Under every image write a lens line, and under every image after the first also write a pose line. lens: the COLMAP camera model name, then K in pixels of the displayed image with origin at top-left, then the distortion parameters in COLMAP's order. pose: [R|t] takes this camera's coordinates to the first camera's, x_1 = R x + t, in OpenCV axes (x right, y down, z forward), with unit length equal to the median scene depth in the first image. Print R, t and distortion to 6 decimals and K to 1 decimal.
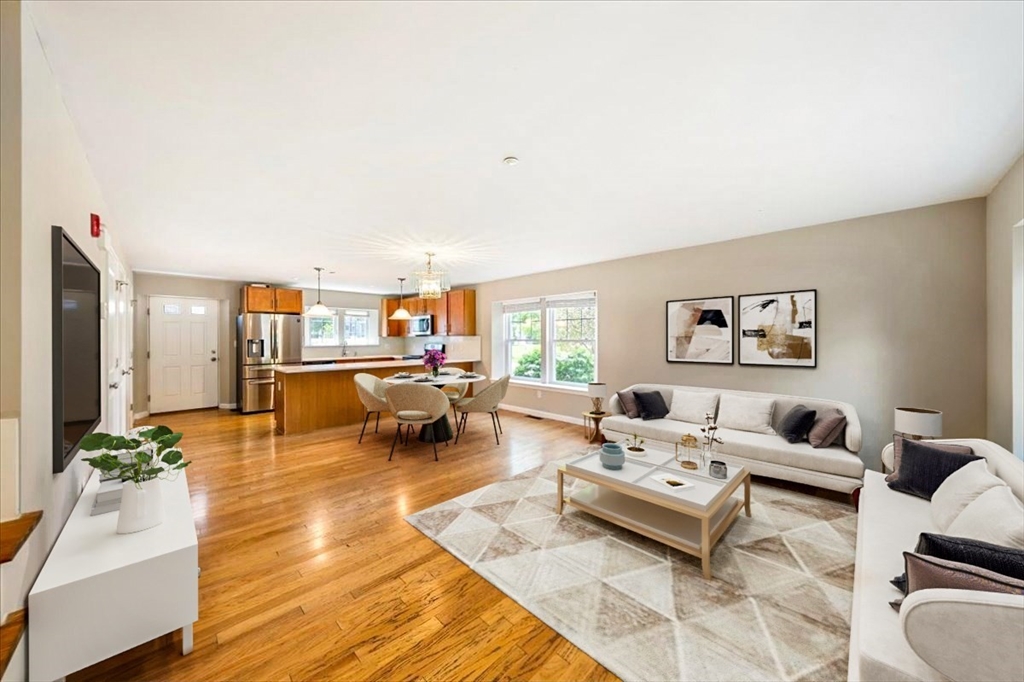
lens RADIAL K [[351.4, 0, 509.8], [0, 351.4, 339.1], [0, 0, 1]] dist [0.003038, -0.000638]
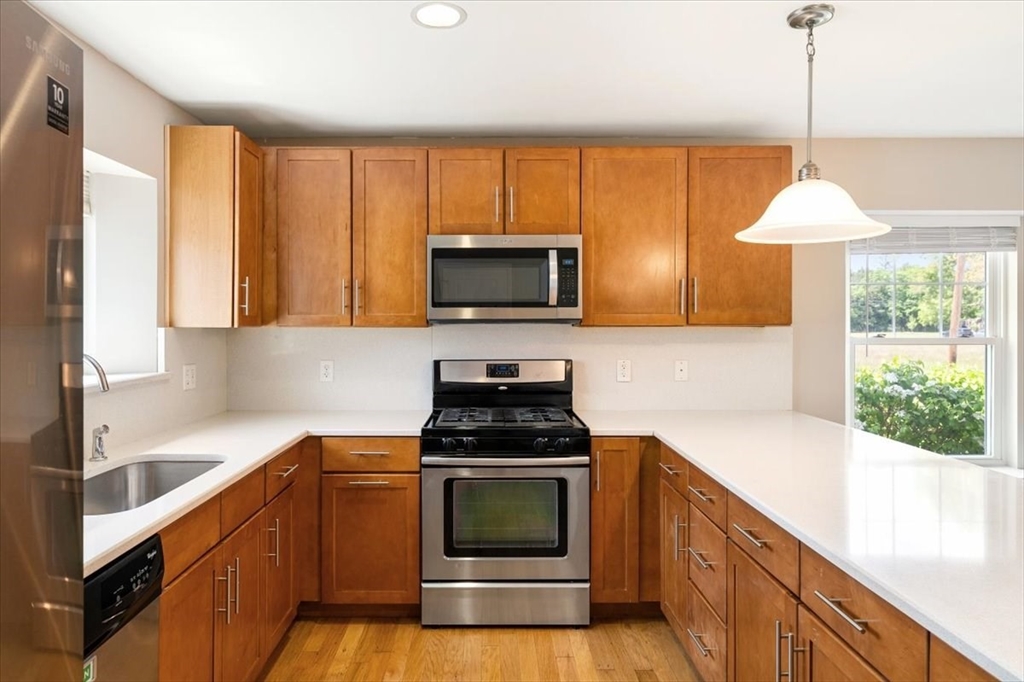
lens RADIAL K [[613.2, 0, 485.0], [0, 613.2, 330.1], [0, 0, 1]] dist [0.016802, -0.009814]
pose [[0.703836, -0.004274, 0.710349, -0.653394], [-0.001761, 0.999968, 0.007762, -0.010825], [-0.710360, -0.006714, 0.703807, 0.893083]]
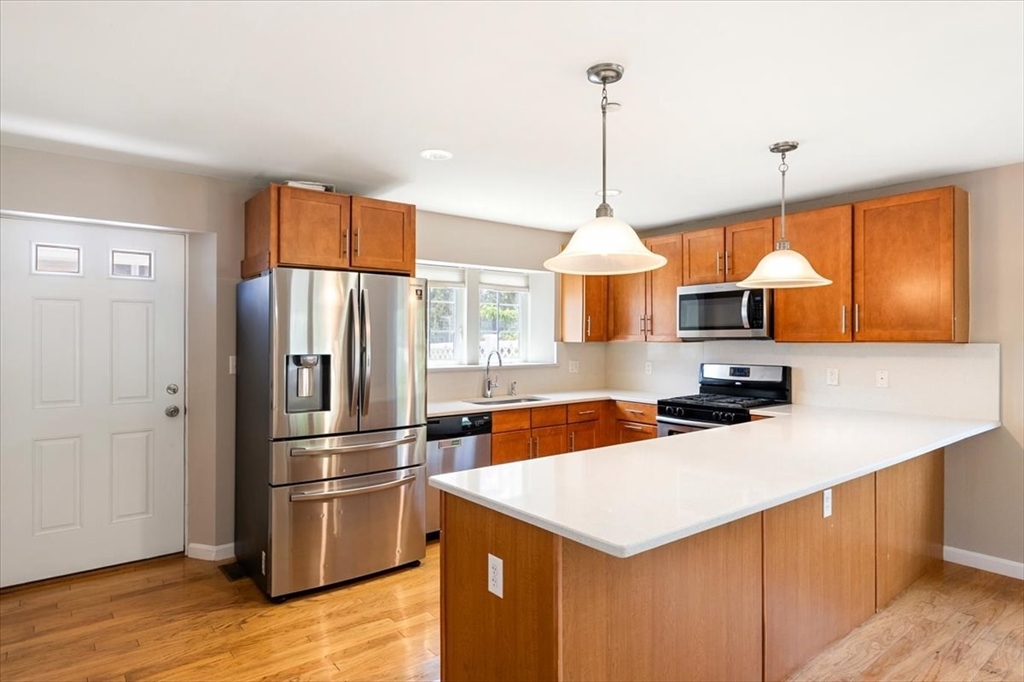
lens RADIAL K [[573.9, 0, 515.2], [0, 573.9, 340.5], [0, 0, 1]] dist [0.020074, -0.007957]
pose [[0.994450, 0.003551, -0.105149, -0.476243], [-0.003366, 0.999992, 0.001930, -0.012345], [0.105155, -0.001565, 0.994455, 0.505297]]
